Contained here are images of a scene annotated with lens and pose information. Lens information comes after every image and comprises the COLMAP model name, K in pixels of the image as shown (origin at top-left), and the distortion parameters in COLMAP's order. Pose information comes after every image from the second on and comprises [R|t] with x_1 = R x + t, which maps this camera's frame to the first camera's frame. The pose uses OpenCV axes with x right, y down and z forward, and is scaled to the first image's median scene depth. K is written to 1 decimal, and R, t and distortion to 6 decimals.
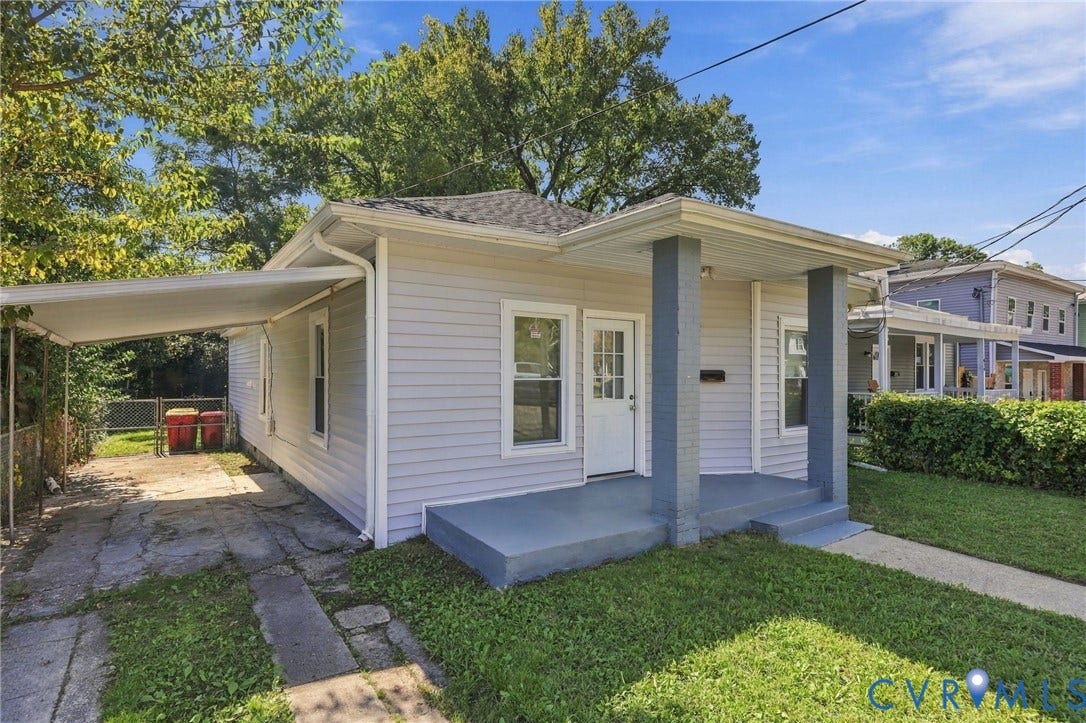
lens RADIAL K [[532.6, 0, 528.6], [0, 532.6, 372.6], [0, 0, 1]] dist [-0.004534, 0.002912]
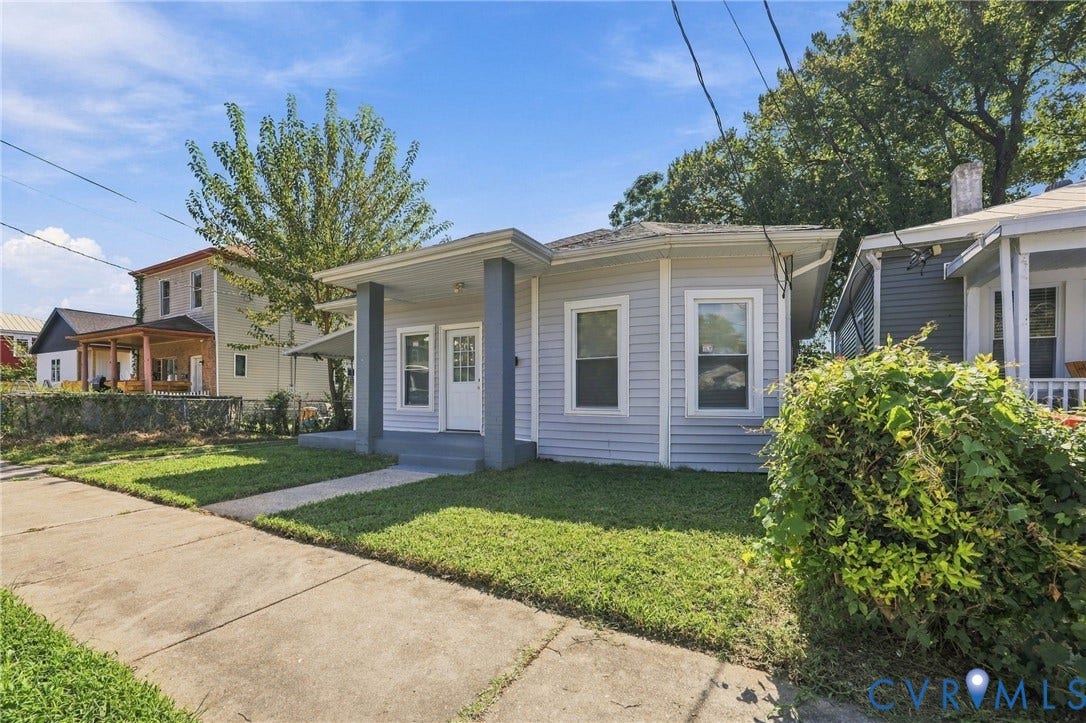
lens RADIAL K [[470.3, 0, 550.9], [0, 470.3, 403.6], [0, 0, 1]] dist [-0.001549, -0.000640]
pose [[0.467592, 0.004795, -0.883932, 1.430092], [-0.000103, 0.999986, 0.005370, 0.103433], [0.883945, -0.002420, 0.467585, 0.583651]]
